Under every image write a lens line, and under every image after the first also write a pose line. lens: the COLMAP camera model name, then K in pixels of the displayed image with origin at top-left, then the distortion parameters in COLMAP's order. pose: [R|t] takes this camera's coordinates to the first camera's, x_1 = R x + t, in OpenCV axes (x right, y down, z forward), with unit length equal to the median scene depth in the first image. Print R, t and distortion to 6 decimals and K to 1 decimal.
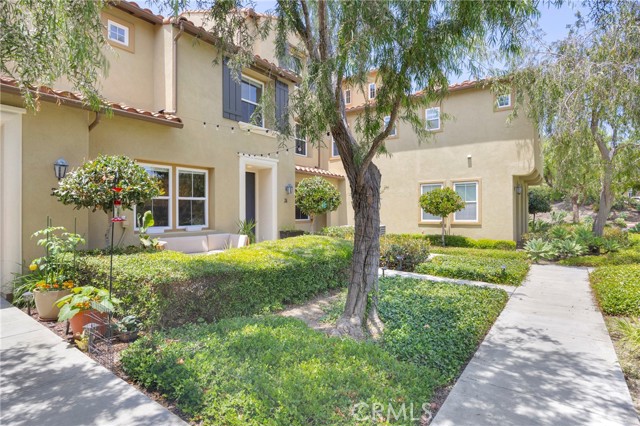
lens RADIAL K [[346.6, 0, 320.6], [0, 346.6, 212.8], [0, 0, 1]] dist [-0.005986, -0.001996]
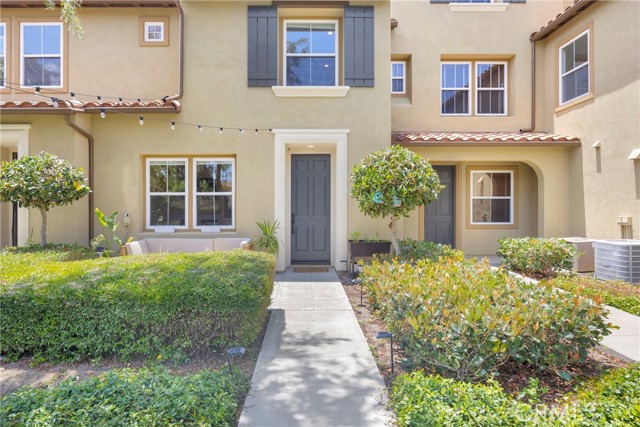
lens RADIAL K [[347.0, 0, 319.0], [0, 347.0, 209.6], [0, 0, 1]] dist [-0.003239, -0.000347]
pose [[0.580541, 0.009011, -0.814181, 0.481887], [-0.003392, 0.999957, 0.008649, -0.010940], [0.814224, -0.002260, 0.580546, 0.743905]]
